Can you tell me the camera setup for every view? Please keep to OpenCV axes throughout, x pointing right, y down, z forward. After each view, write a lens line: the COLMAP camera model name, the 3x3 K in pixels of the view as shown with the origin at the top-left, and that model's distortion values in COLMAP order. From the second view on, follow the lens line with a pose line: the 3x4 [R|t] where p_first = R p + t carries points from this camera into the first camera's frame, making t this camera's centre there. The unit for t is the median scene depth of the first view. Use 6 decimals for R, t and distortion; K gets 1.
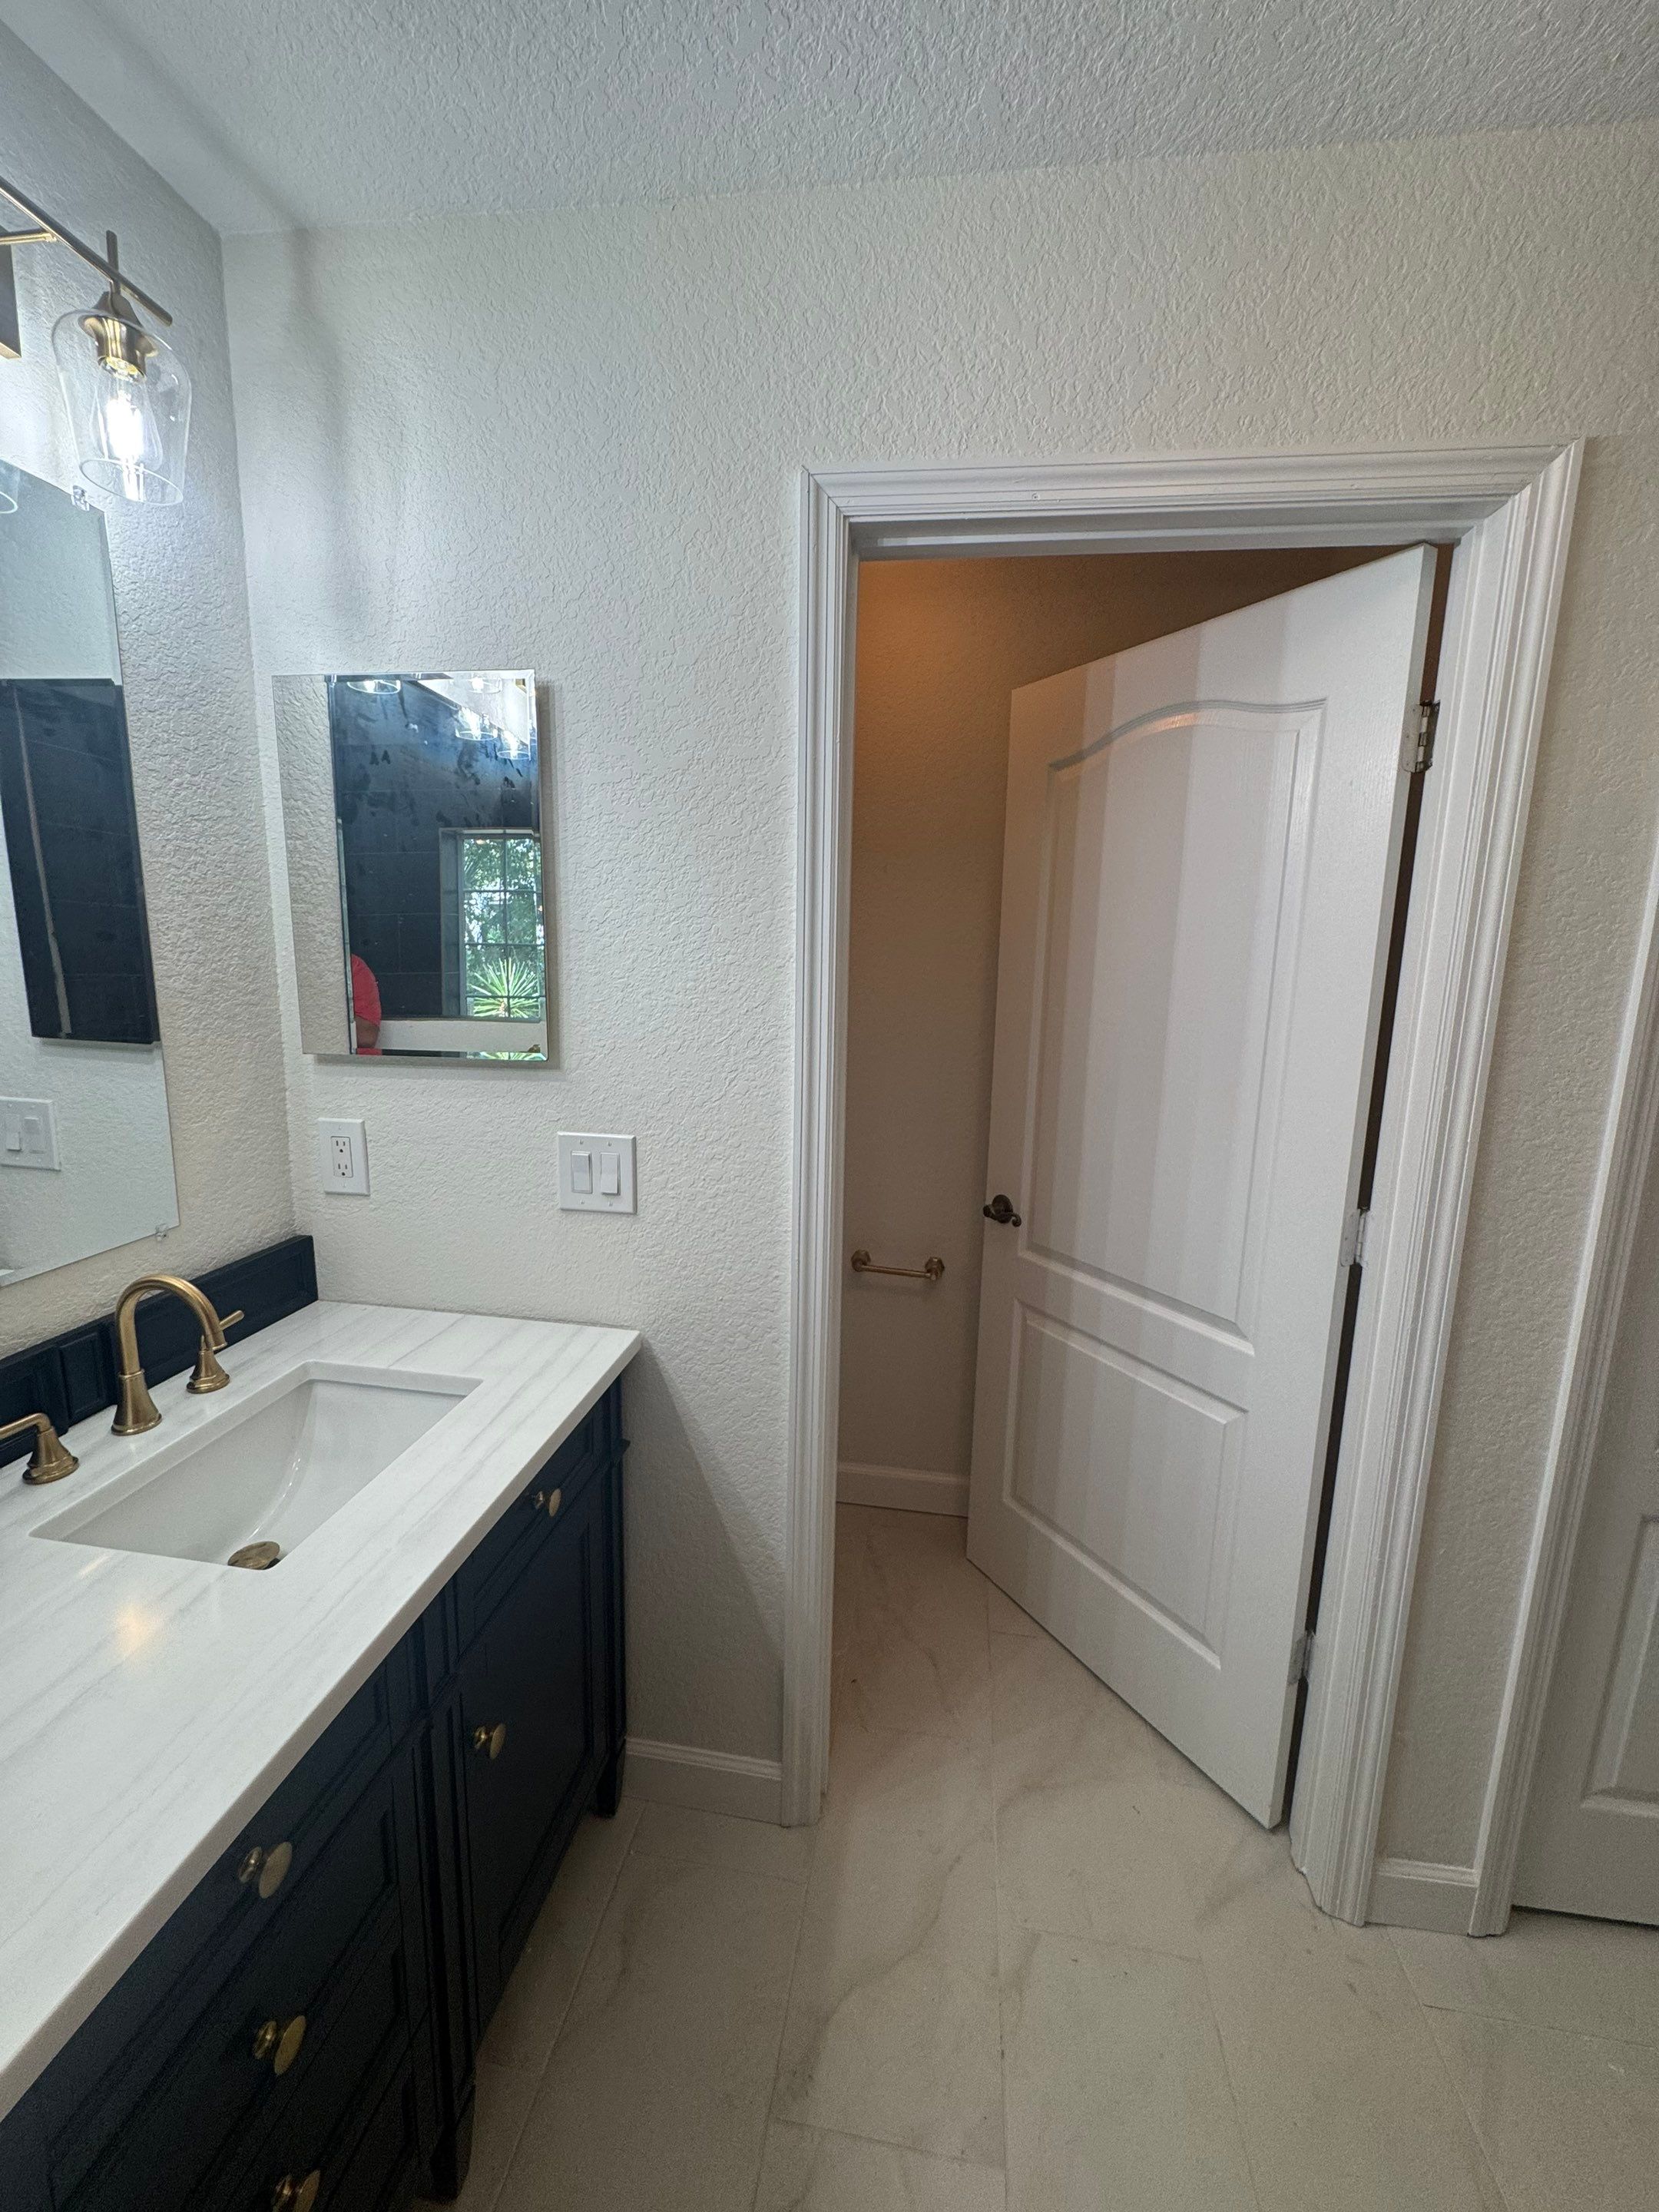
lens RADIAL K [[872.0, 0, 842.0], [0, 872.0, 1106.2], [0, 0, 1]] dist [-0.002863, -0.000077]
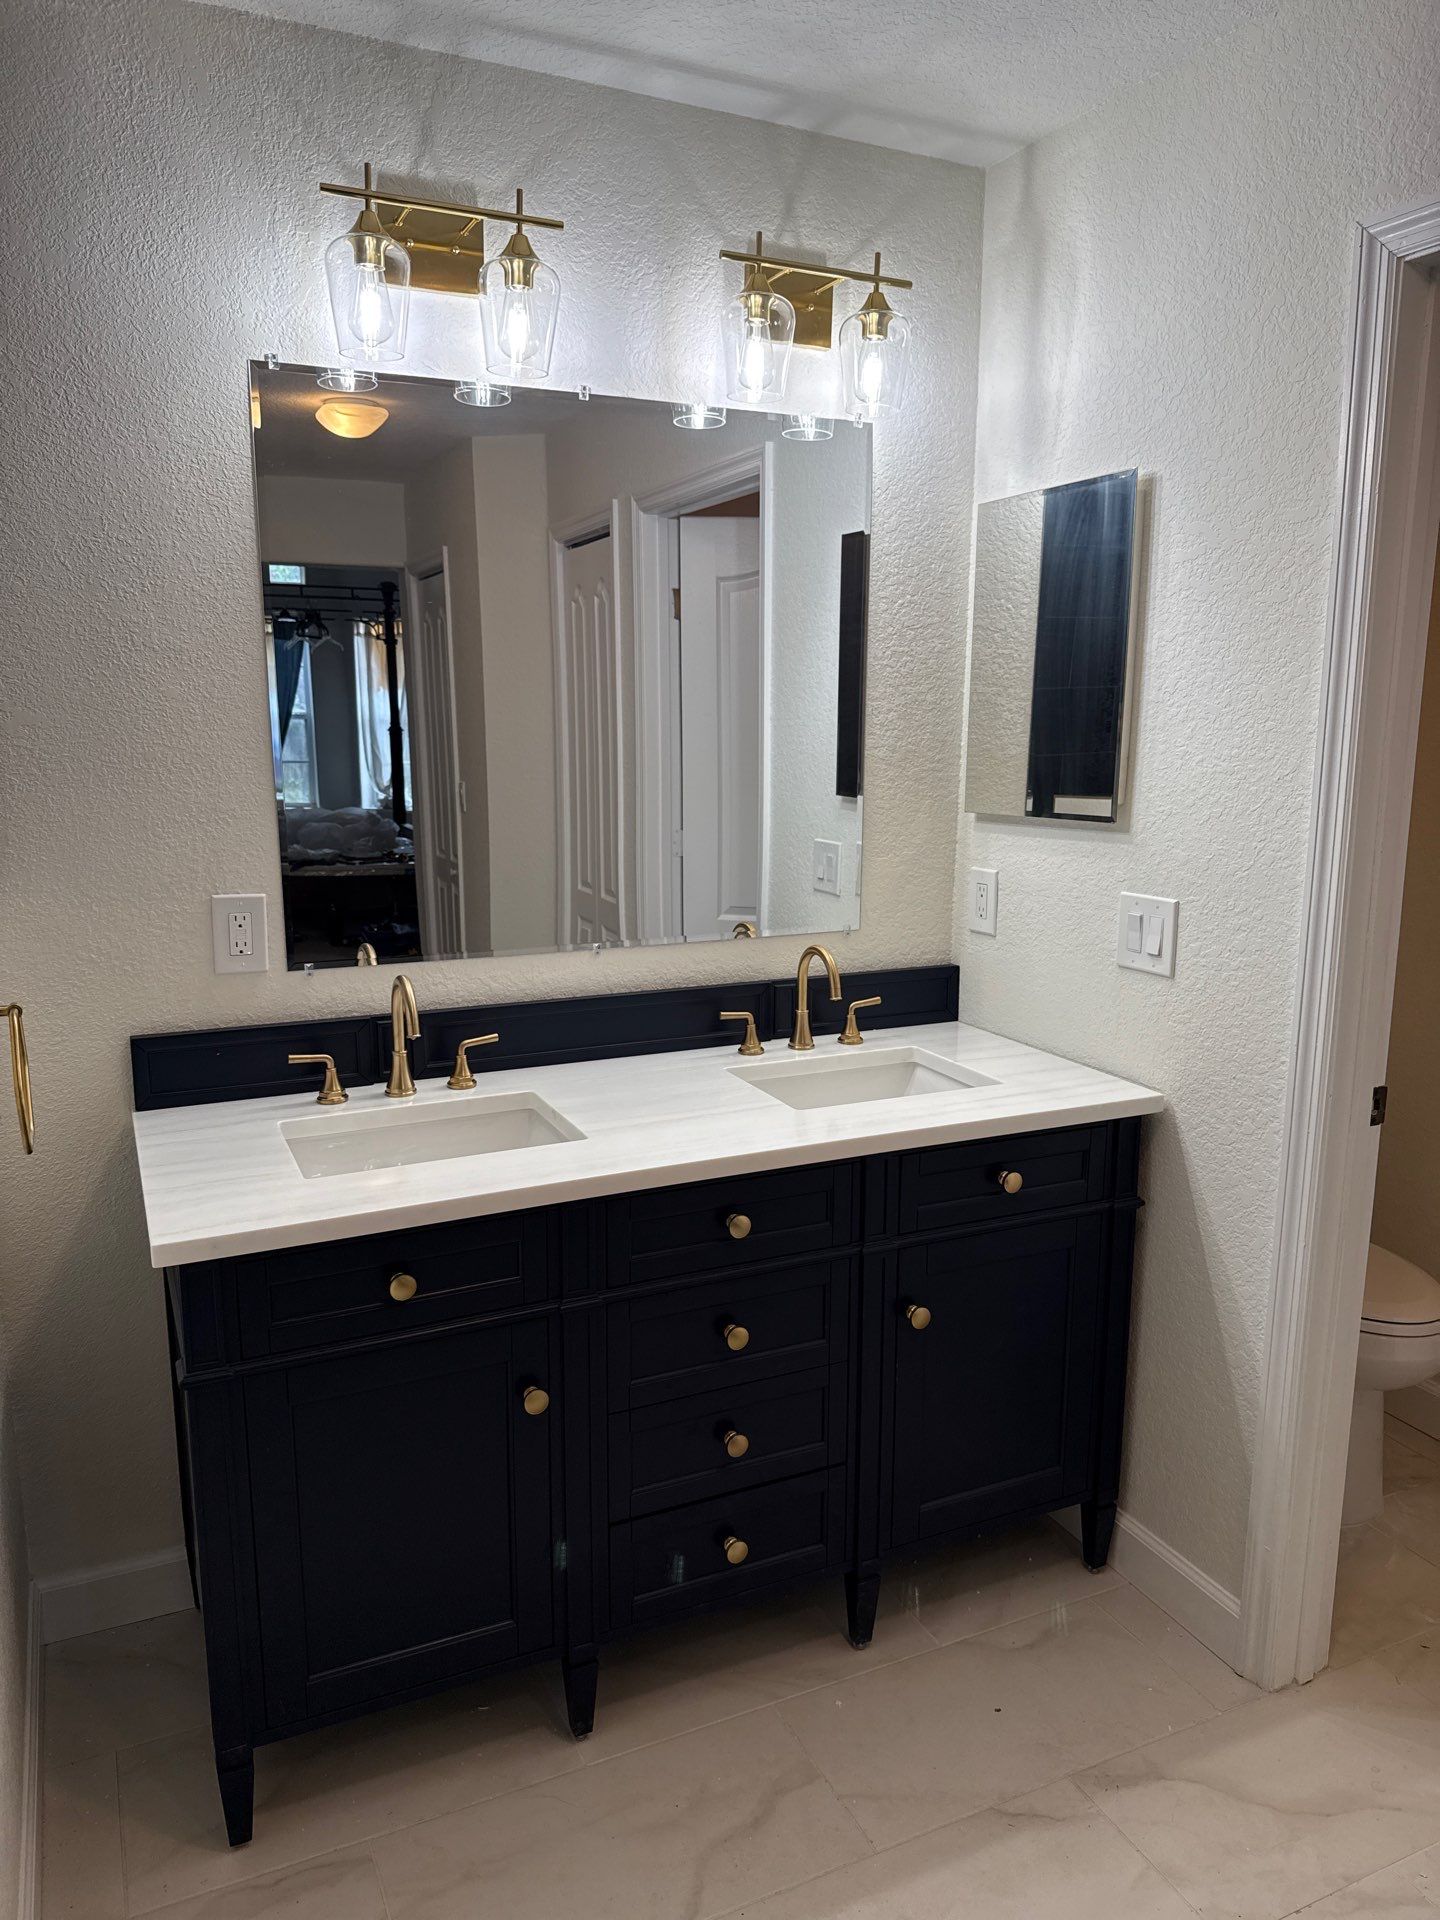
lens RADIAL K [[1335.8, 0, 715.8], [0, 1335.8, 962.3], [0, 0, 1]] dist [0.029613, -0.050375]
pose [[0.552006, 0.125427, -0.824353, 0.768277], [-0.129645, 0.989510, 0.063742, 0.075748], [0.823700, 0.071687, 0.562476, -0.327955]]
